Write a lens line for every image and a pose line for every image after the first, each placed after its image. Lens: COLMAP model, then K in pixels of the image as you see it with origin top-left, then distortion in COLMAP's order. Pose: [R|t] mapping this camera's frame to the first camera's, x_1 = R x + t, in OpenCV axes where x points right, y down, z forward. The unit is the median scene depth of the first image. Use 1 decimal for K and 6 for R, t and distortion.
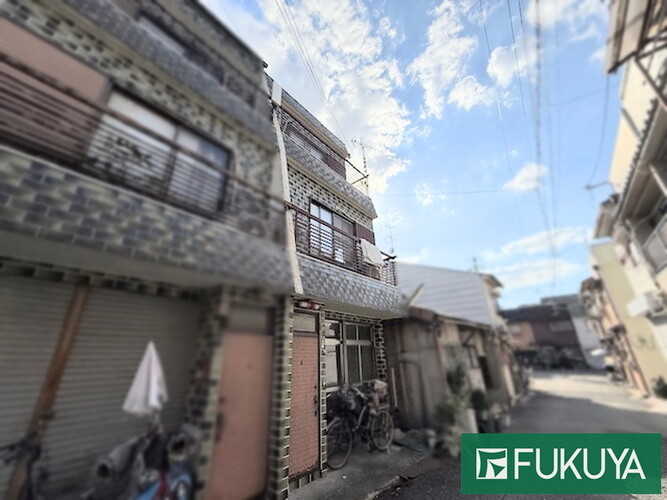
lens RADIAL K [[264.6, 0, 331.9], [0, 264.6, 249.9], [0, 0, 1]] dist [0.000033, -0.000019]
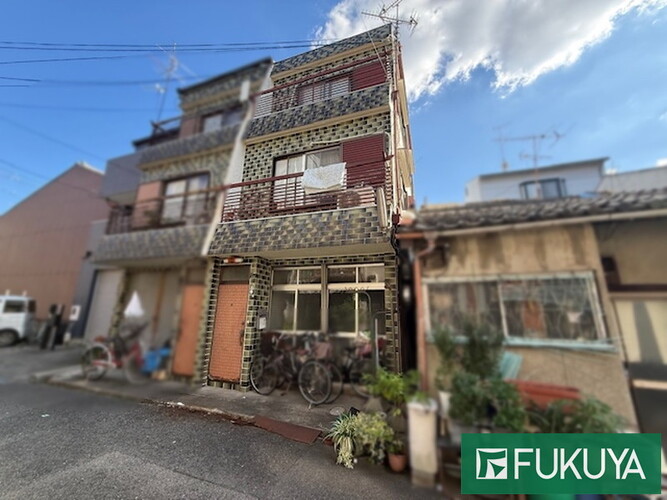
lens RADIAL K [[263.9, 0, 331.8], [0, 263.9, 249.8], [0, 0, 1]] dist [0.000568, 0.000019]
pose [[0.346839, -0.186739, -0.919147, 1.133318], [0.325969, 0.942891, -0.068559, 0.371312], [0.879458, -0.275834, 0.387903, 0.881982]]
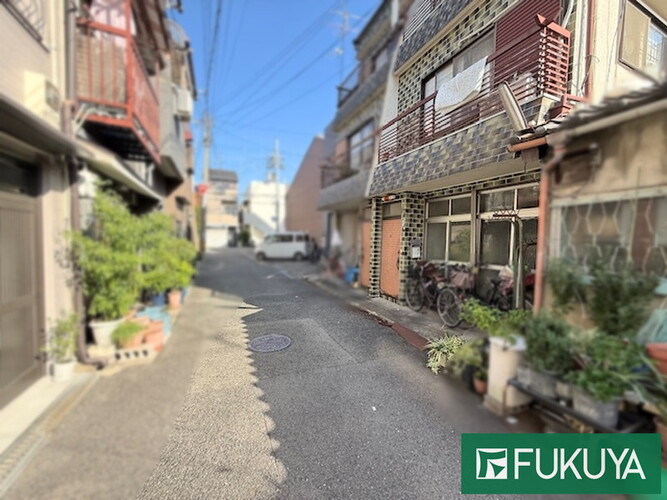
lens RADIAL K [[263.9, 0, 331.8], [0, 263.9, 249.8], [0, 0, 1]] dist [0.000568, 0.000019]
pose [[-0.442542, 0.053582, -0.895145, 1.225905], [0.326177, 0.939457, -0.105021, 0.482662], [0.835323, -0.338452, -0.433227, 1.182931]]
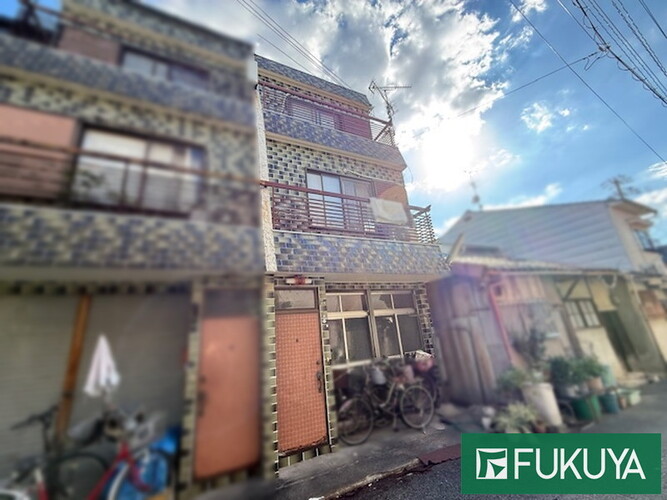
lens RADIAL K [[263.9, 0, 331.8], [0, 263.9, 249.8], [0, 0, 1]] dist [0.000568, 0.000019]
pose [[0.913424, -0.181548, -0.364276, 0.366036], [0.215185, 0.975101, 0.053608, 0.068015], [0.345473, -0.127353, 0.929747, 0.160197]]
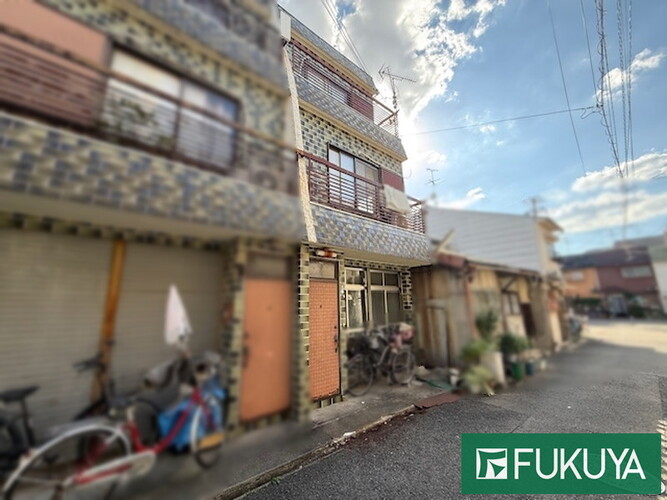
lens RADIAL K [[263.9, 0, 331.8], [0, 263.9, 249.8], [0, 0, 1]] dist [0.000568, 0.000019]
pose [[0.985626, -0.027595, -0.166672, 0.099513], [0.057438, 0.982535, 0.176989, 0.013351], [0.158878, -0.184019, 0.969997, 0.010726]]
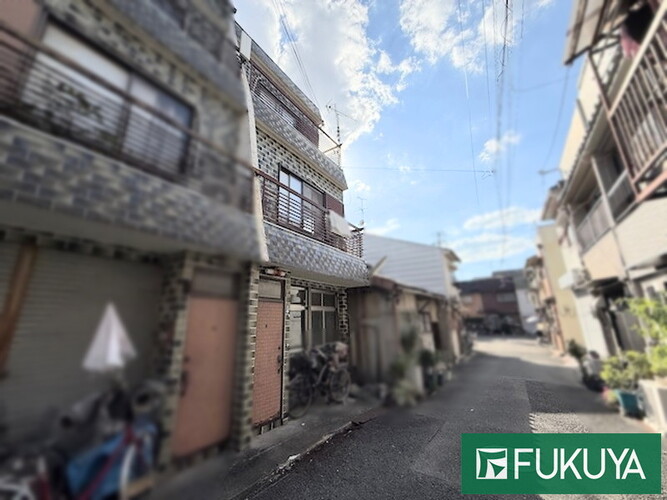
lens RADIAL K [[263.9, 0, 331.8], [0, 263.9, 249.8], [0, 0, 1]] dist [0.000568, 0.000019]
pose [[0.993460, 0.034122, 0.108962, 0.016527], [-0.046243, 0.992774, 0.110731, -0.002721], [-0.104396, -0.115045, 0.987859, -0.025305]]
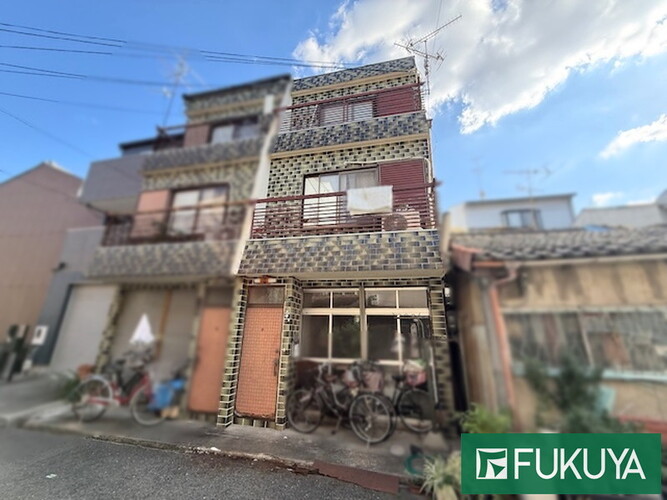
lens RADIAL K [[263.9, 0, 331.8], [0, 263.9, 249.8], [0, 0, 1]] dist [0.000568, 0.000019]
pose [[0.458032, -0.227493, -0.859333, 0.981361], [0.303524, 0.948625, -0.089350, 0.253366], [0.835512, -0.219903, 0.503550, 0.654060]]
